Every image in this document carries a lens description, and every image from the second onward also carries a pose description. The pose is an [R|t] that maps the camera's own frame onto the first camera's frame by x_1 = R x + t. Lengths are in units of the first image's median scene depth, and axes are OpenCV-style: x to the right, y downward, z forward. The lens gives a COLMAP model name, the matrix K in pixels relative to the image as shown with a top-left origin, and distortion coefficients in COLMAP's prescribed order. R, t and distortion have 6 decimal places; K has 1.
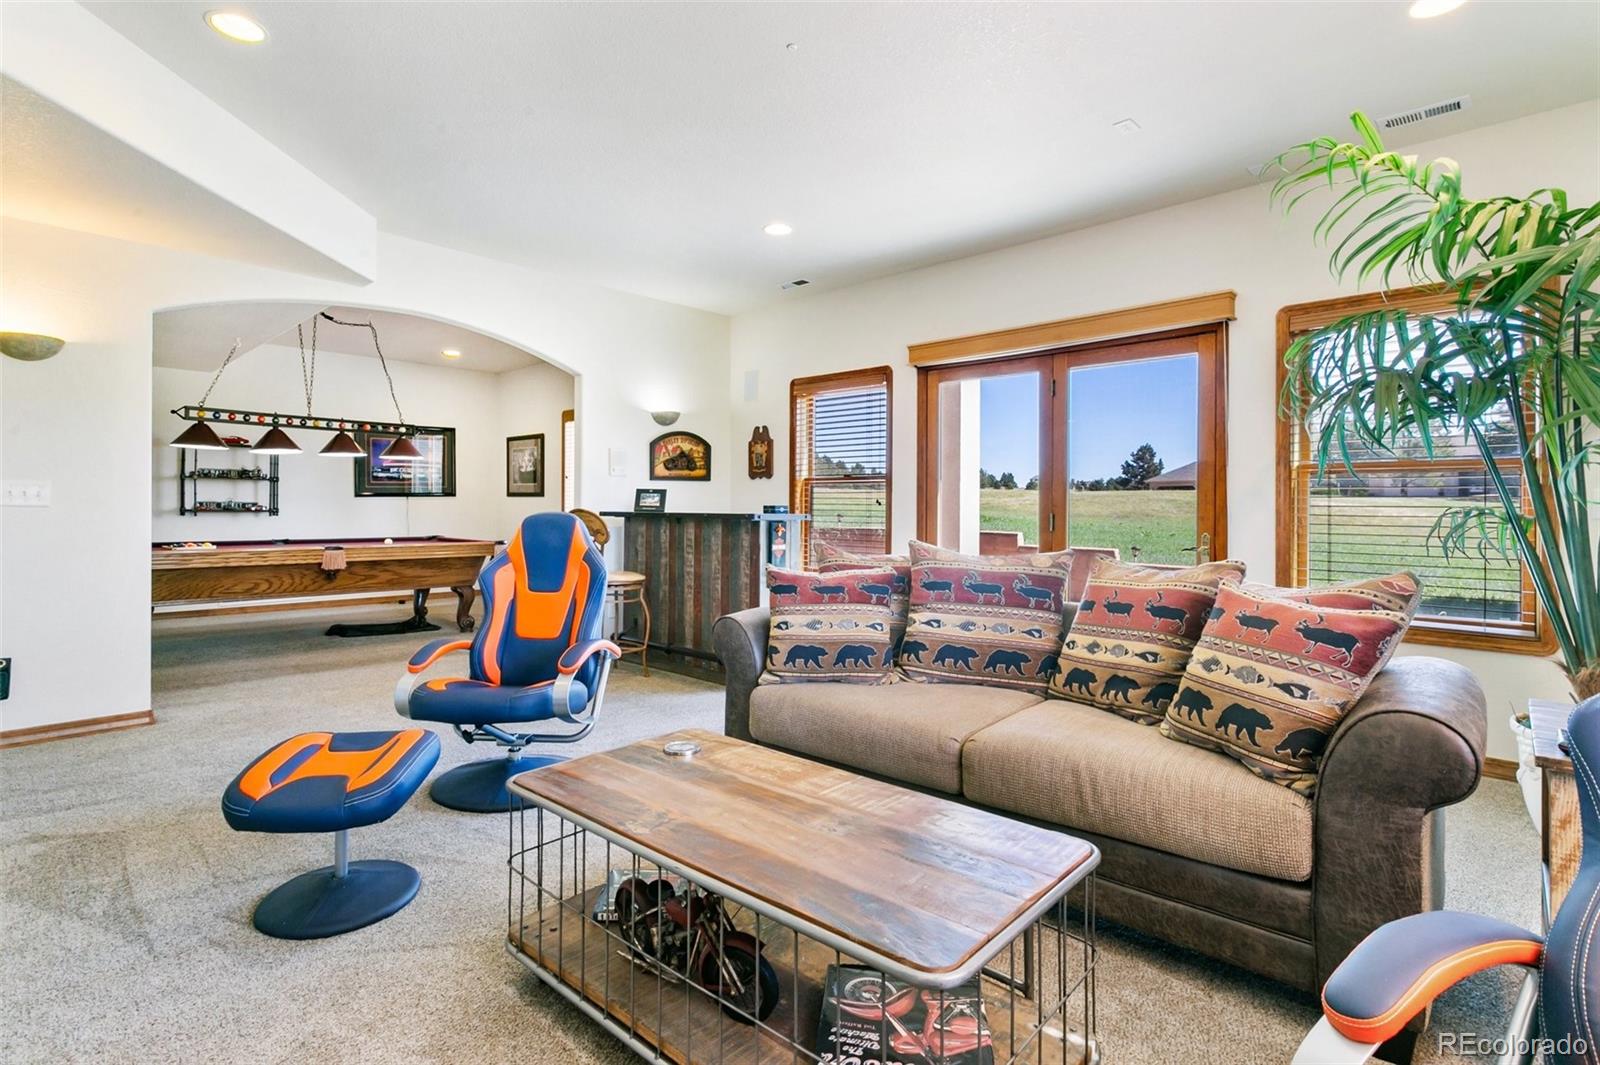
lens RADIAL K [[786.2, 0, 769.7], [0, 786.2, 508.1], [0, 0, 1]] dist [-0.023808, -0.000032]
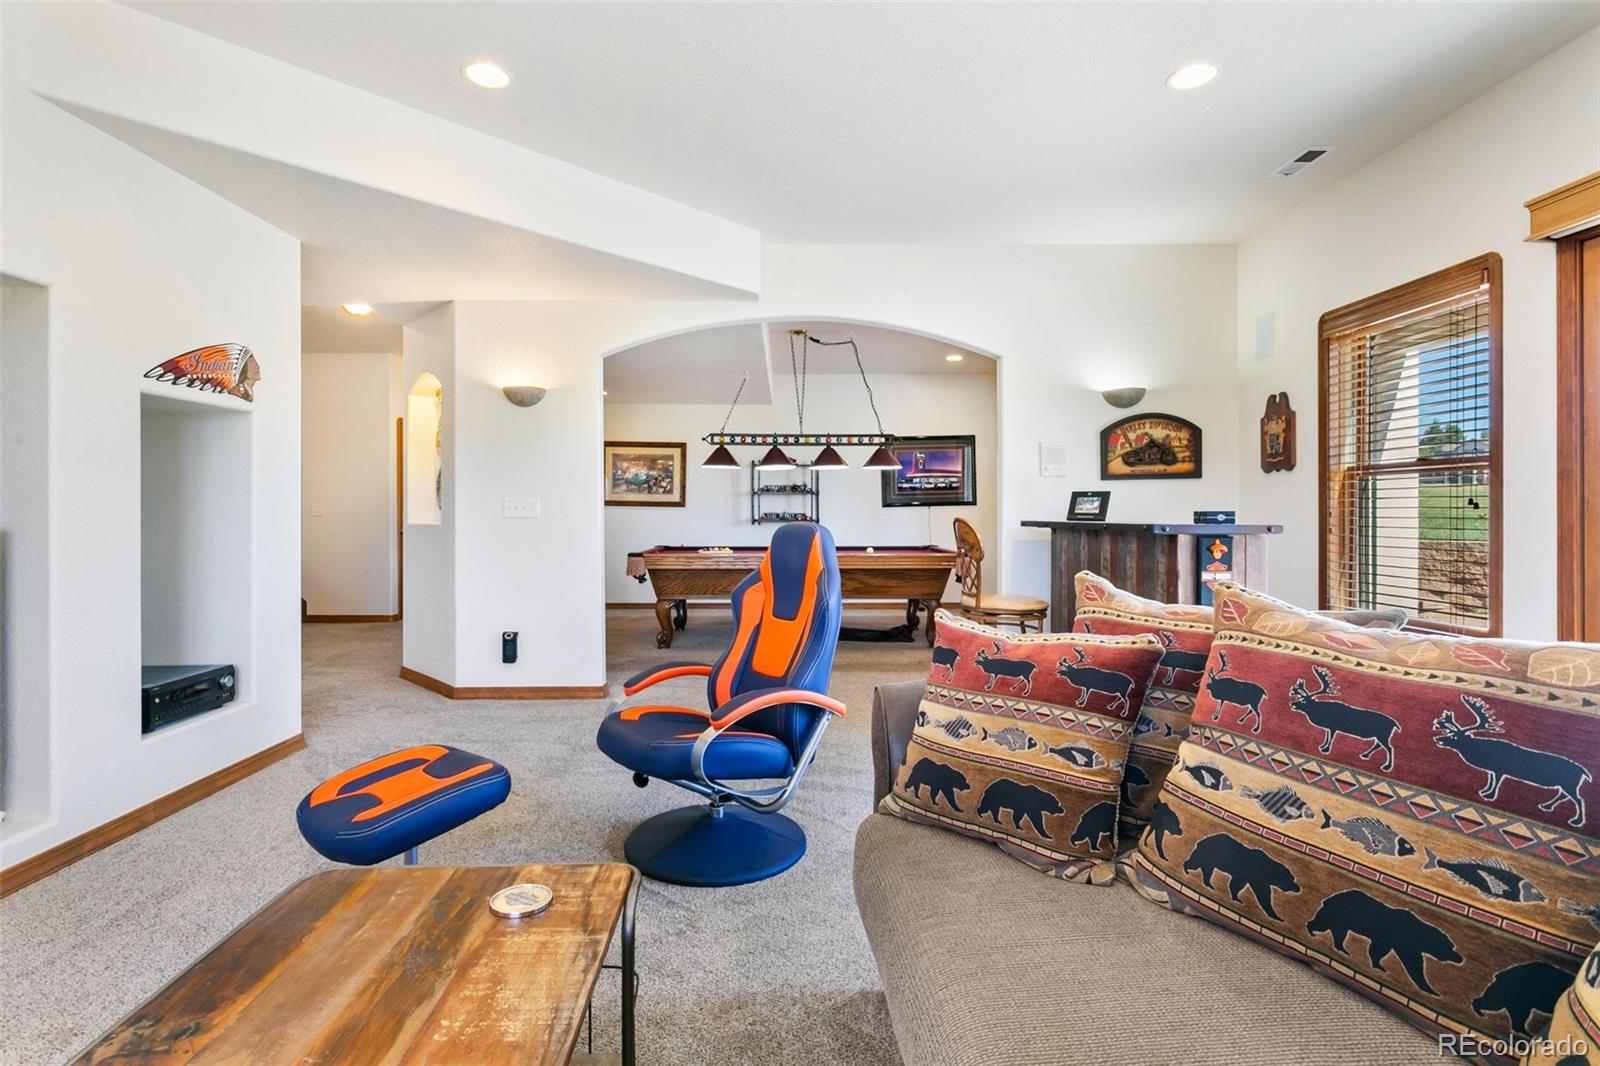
lens RADIAL K [[760.7, 0, 794.6], [0, 760.7, 515.0], [0, 0, 1]] dist [0.003152, -0.000088]
pose [[0.703168, -0.007497, -0.710984, 0.168575], [0.006406, 0.999971, -0.004209, 0.000197], [0.710995, -0.001595, 0.703195, 0.256148]]
